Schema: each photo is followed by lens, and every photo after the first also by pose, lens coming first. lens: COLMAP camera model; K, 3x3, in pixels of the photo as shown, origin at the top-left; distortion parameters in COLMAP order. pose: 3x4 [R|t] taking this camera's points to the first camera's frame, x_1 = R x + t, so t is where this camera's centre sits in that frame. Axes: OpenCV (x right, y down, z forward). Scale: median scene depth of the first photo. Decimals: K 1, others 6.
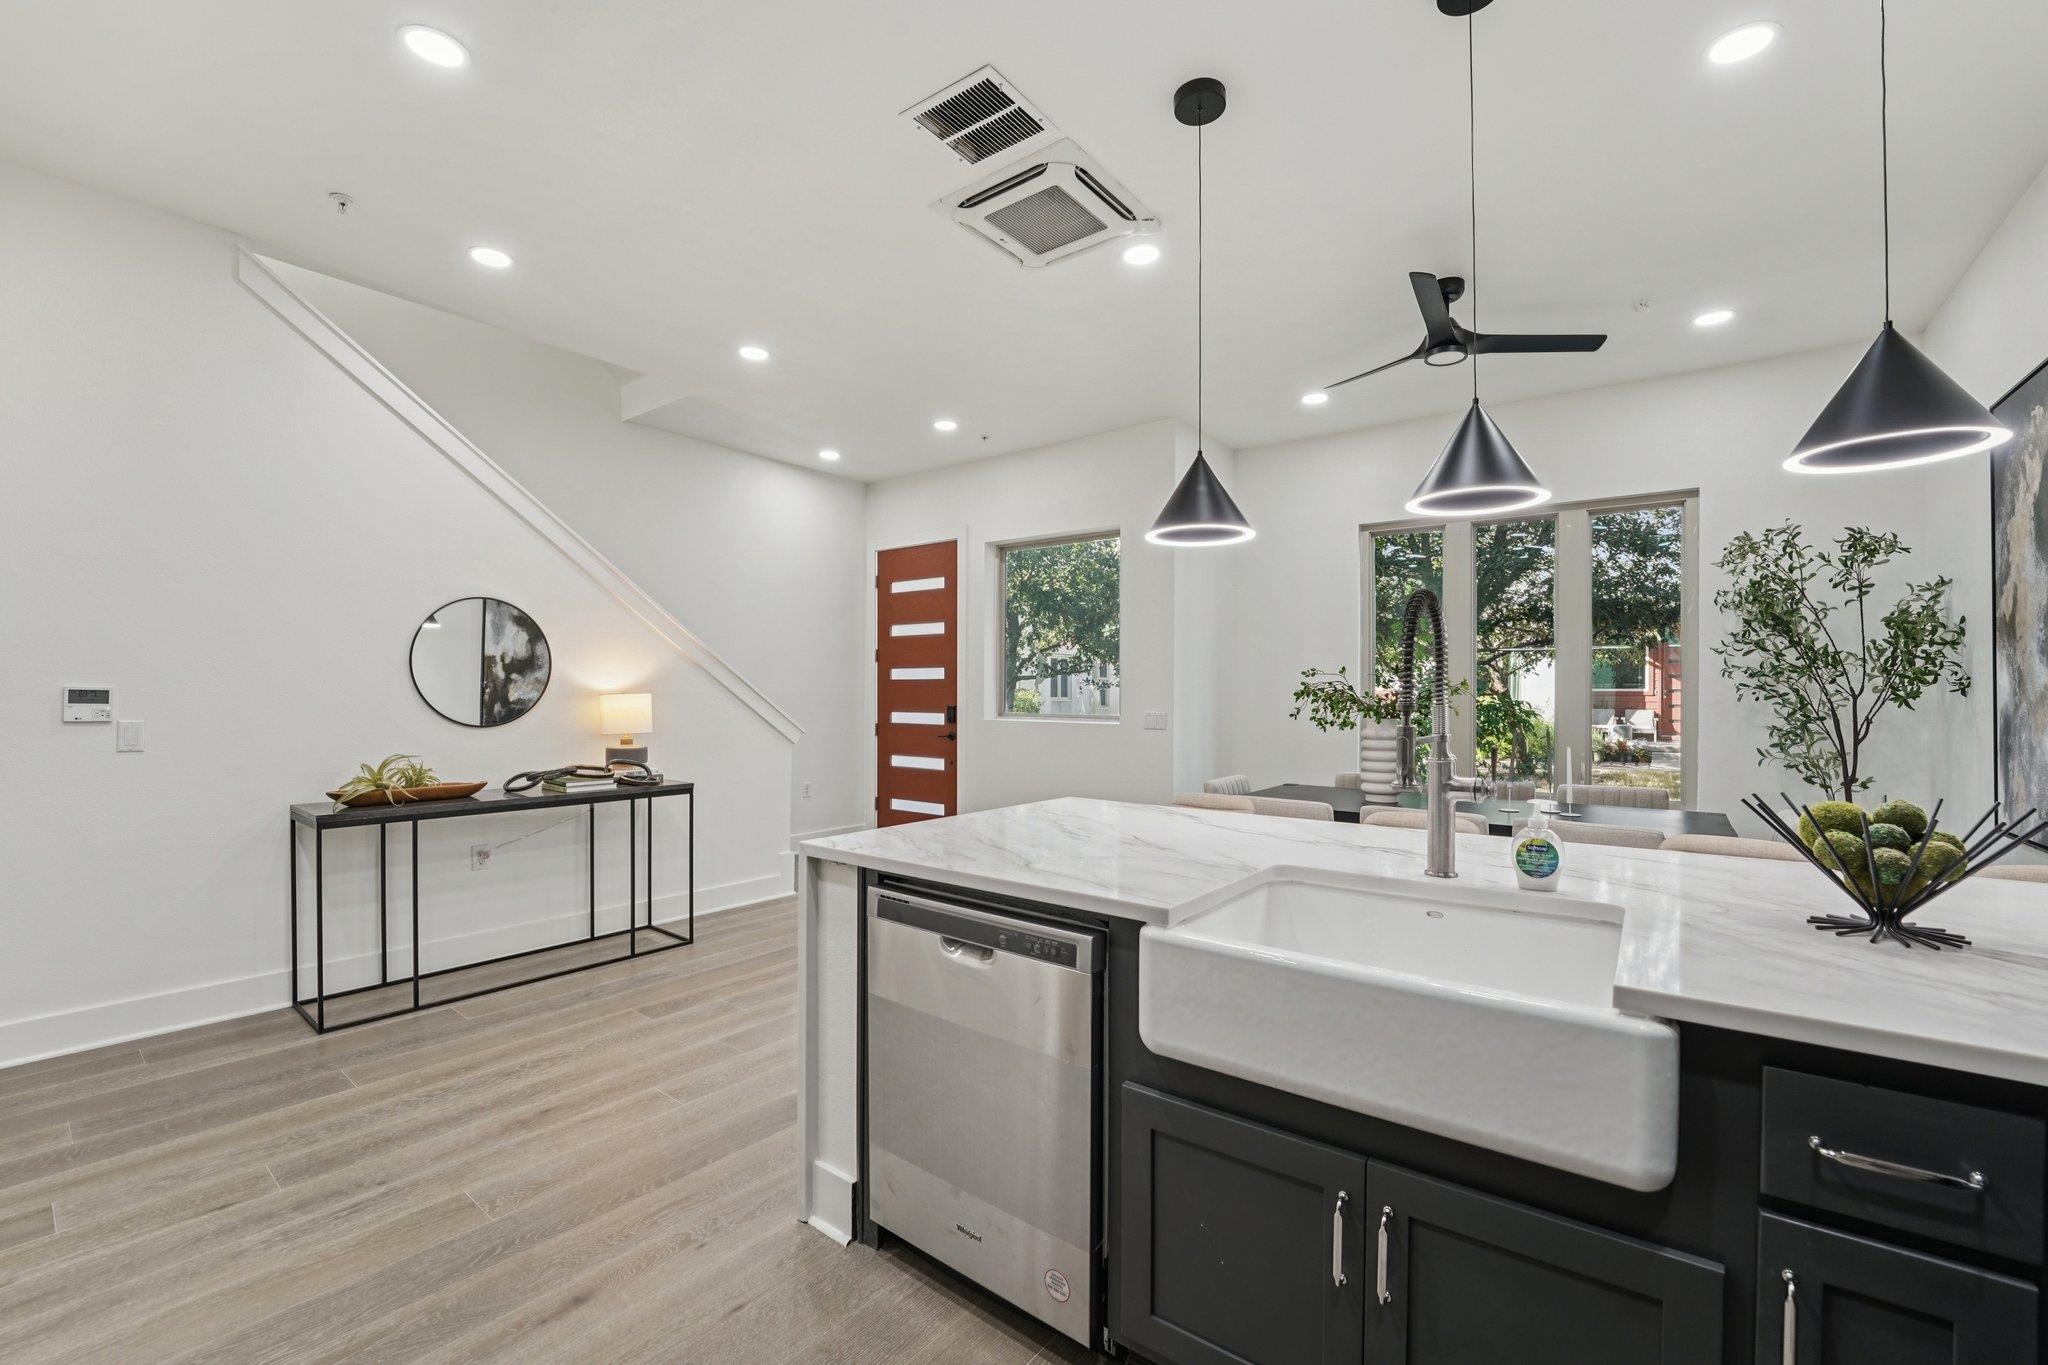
lens RADIAL K [[854.6, 0, 1042.9], [0, 854.6, 692.3], [0, 0, 1]] dist [-0.023587, 0.001921]
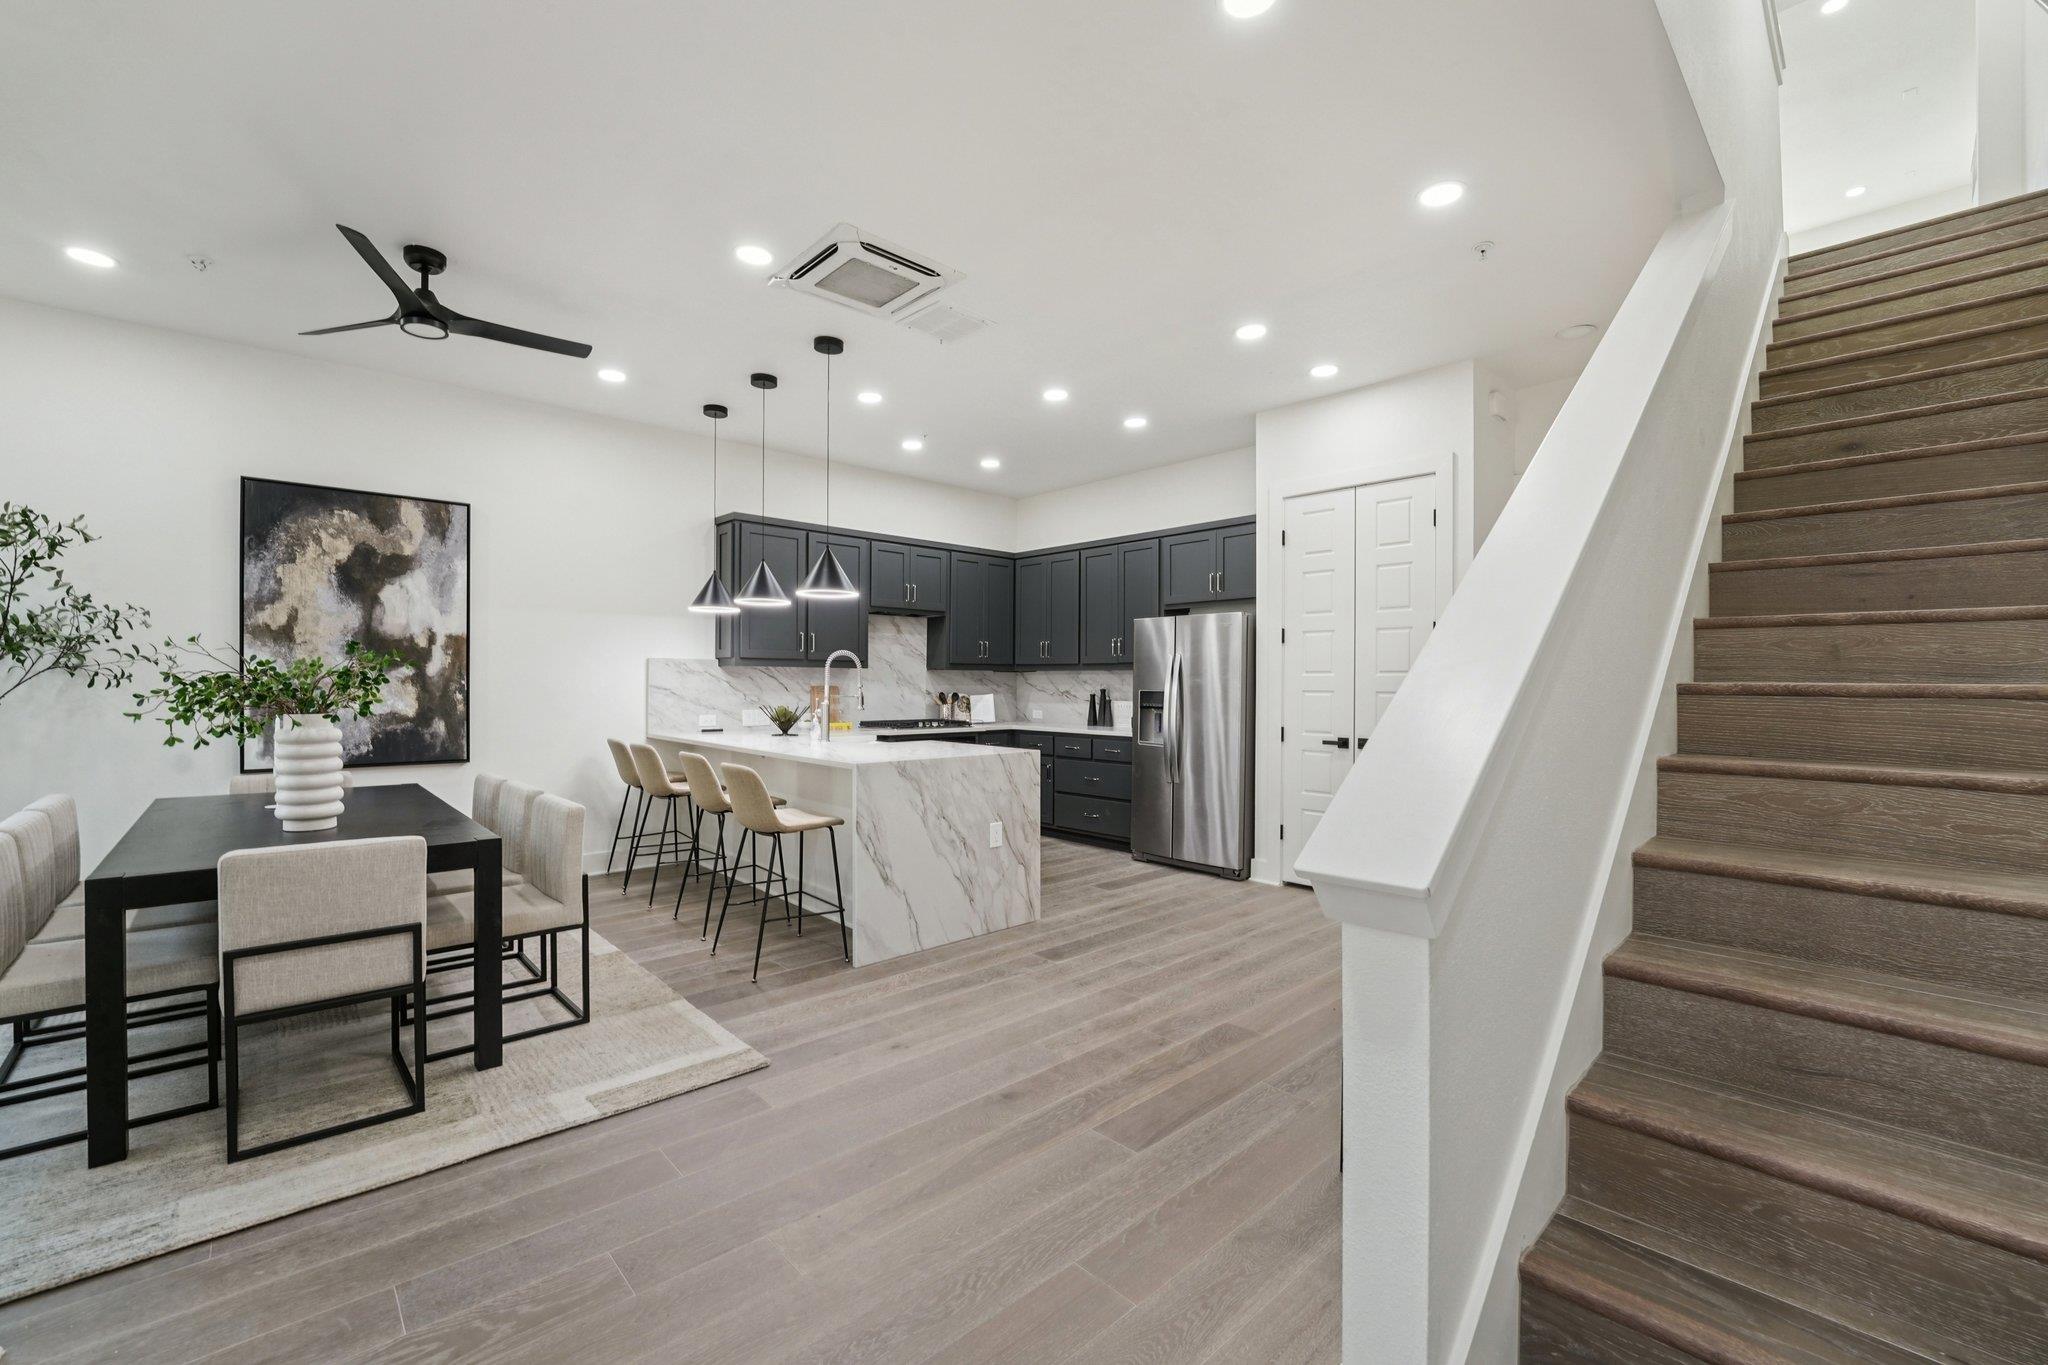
lens RADIAL K [[854.6, 0, 1004.7], [0, 854.6, 671.2], [0, 0, 1]] dist [-0.023587, 0.001921]
pose [[-0.978745, -0.006015, 0.204992, -0.445116], [-0.008782, 0.999882, -0.012592, -0.001779], [-0.204893, -0.014124, -0.978683, 2.191688]]
